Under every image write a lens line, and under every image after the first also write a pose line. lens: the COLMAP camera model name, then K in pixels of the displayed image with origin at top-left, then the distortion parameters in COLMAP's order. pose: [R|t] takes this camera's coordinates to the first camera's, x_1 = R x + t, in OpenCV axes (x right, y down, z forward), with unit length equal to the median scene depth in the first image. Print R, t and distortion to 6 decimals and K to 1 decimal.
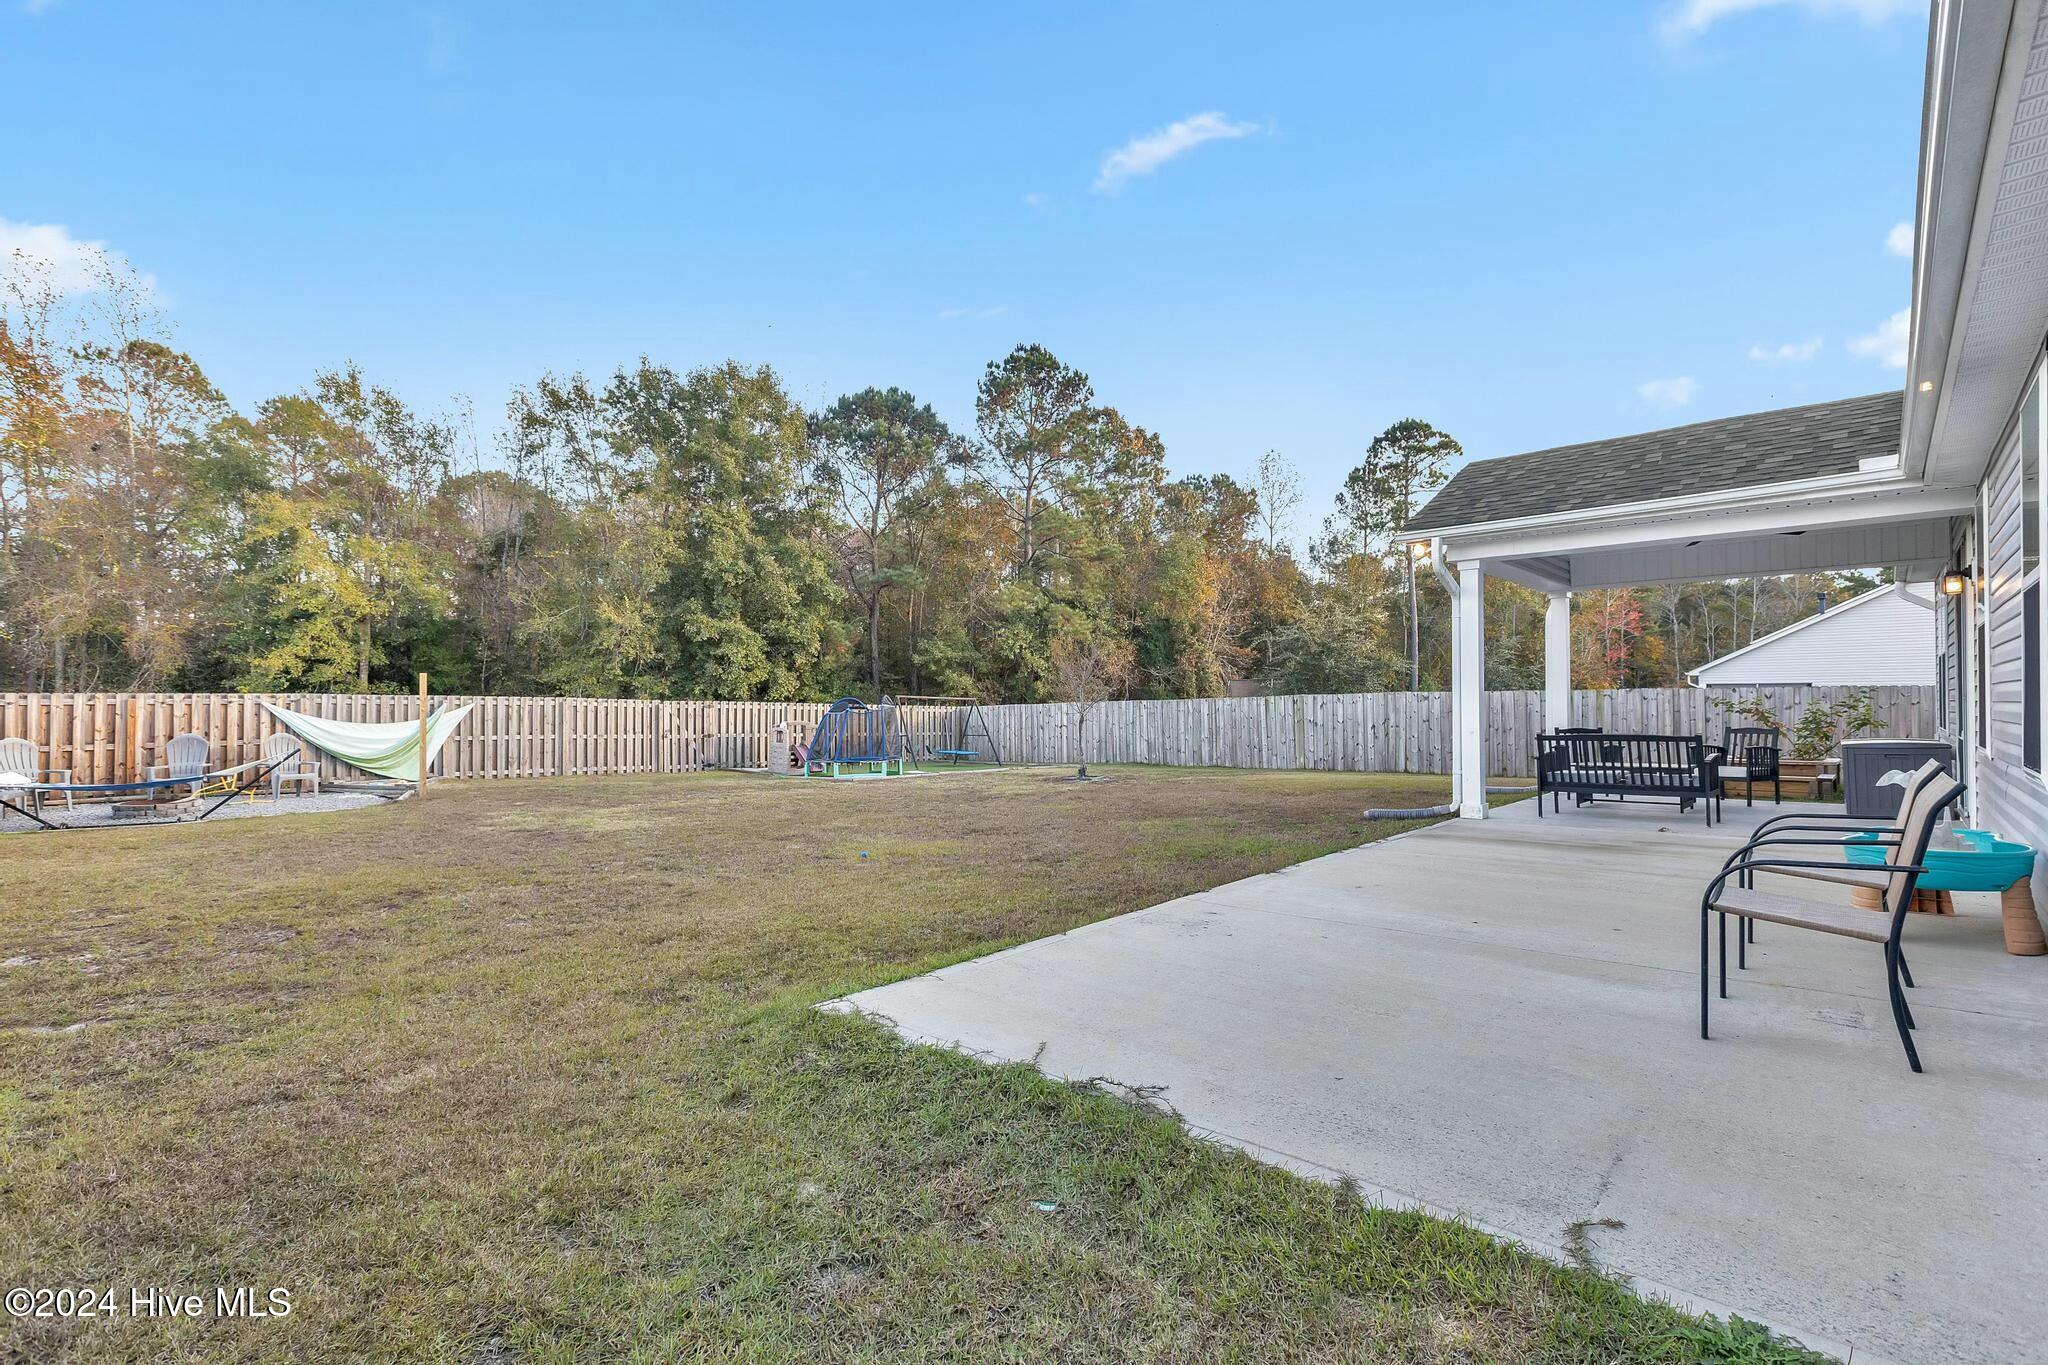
lens RADIAL K [[912.4, 0, 1024.0], [0, 912.4, 682.5], [0, 0, 1]] dist [0.001550, -0.000301]
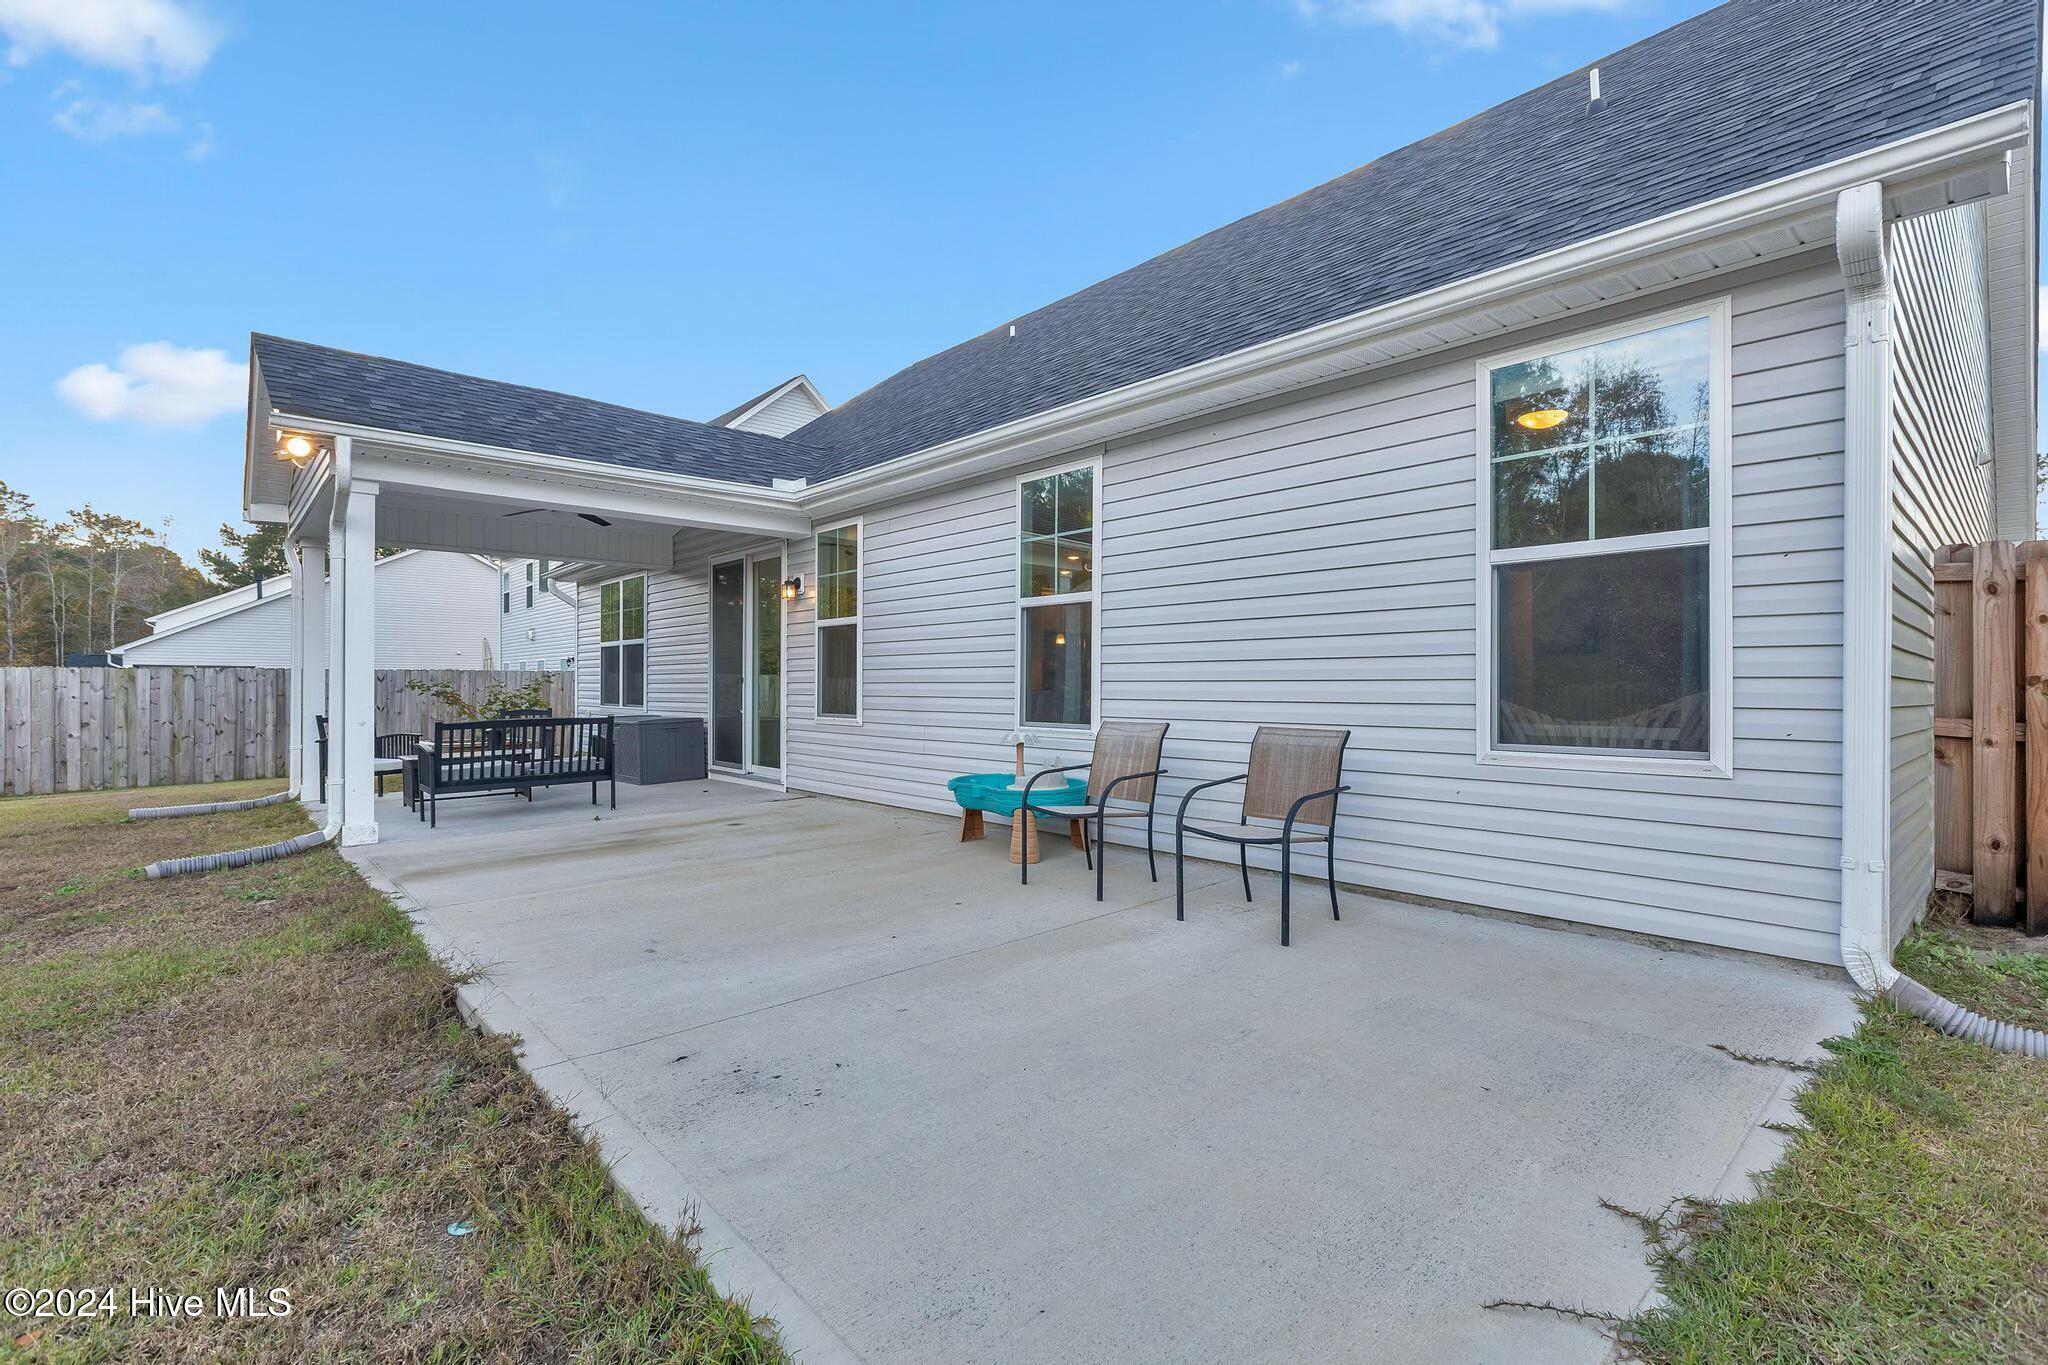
lens RADIAL K [[912.4, 0, 1024.0], [0, 912.4, 682.5], [0, 0, 1]] dist [0.001550, -0.000301]
pose [[0.070097, 0.003847, 0.997533, -0.186591], [-0.020378, 0.999789, -0.002424, 0.014402], [-0.997332, -0.020158, 0.070160, 0.445238]]
